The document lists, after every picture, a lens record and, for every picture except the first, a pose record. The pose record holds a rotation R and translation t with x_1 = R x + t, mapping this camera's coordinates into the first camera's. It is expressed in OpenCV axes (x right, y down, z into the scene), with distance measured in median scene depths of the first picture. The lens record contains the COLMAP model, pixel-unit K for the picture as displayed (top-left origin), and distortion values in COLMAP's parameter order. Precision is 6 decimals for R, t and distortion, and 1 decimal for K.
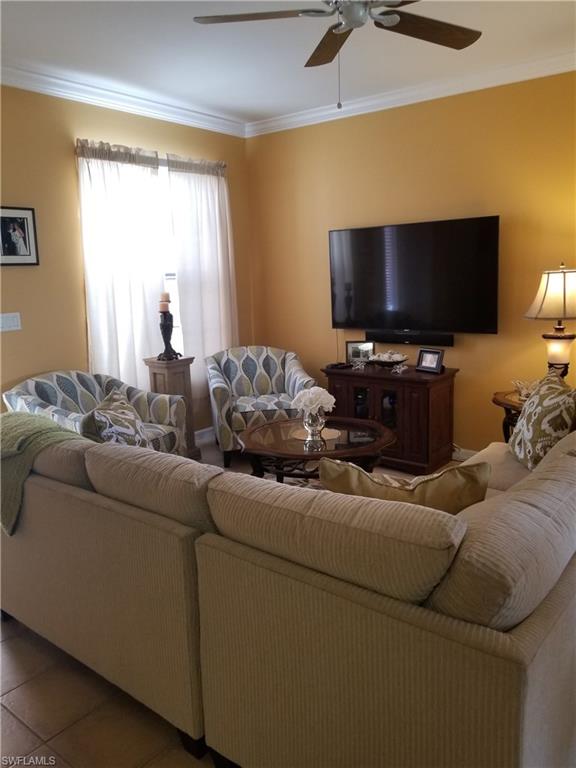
lens RADIAL K [[605.5, 0, 286.9], [0, 605.5, 405.5], [0, 0, 1]] dist [0.012273, -0.007798]
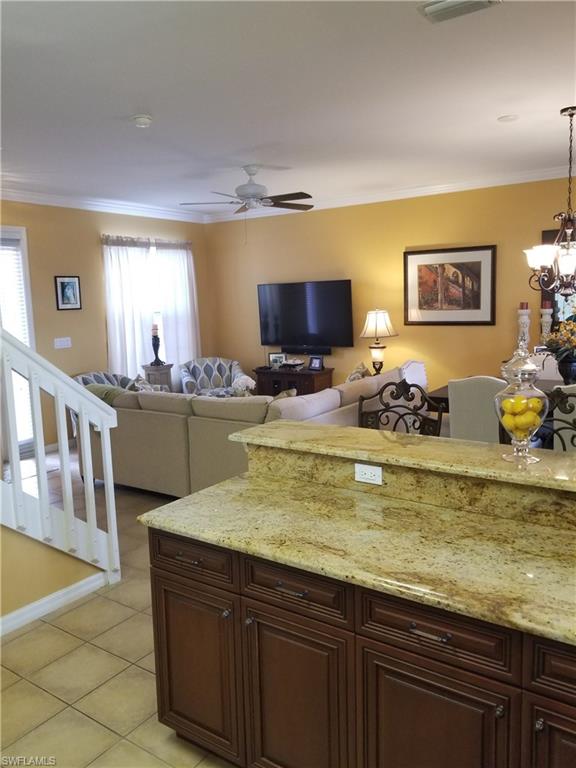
lens RADIAL K [[605.5, 0, 300.5], [0, 605.5, 380.8], [0, 0, 1]] dist [0.012273, -0.007798]
pose [[0.996115, -0.015821, 0.086632, 0.043263], [0.022475, 0.996825, -0.076380, 0.096905], [-0.085148, 0.078030, 0.993308, -0.629308]]
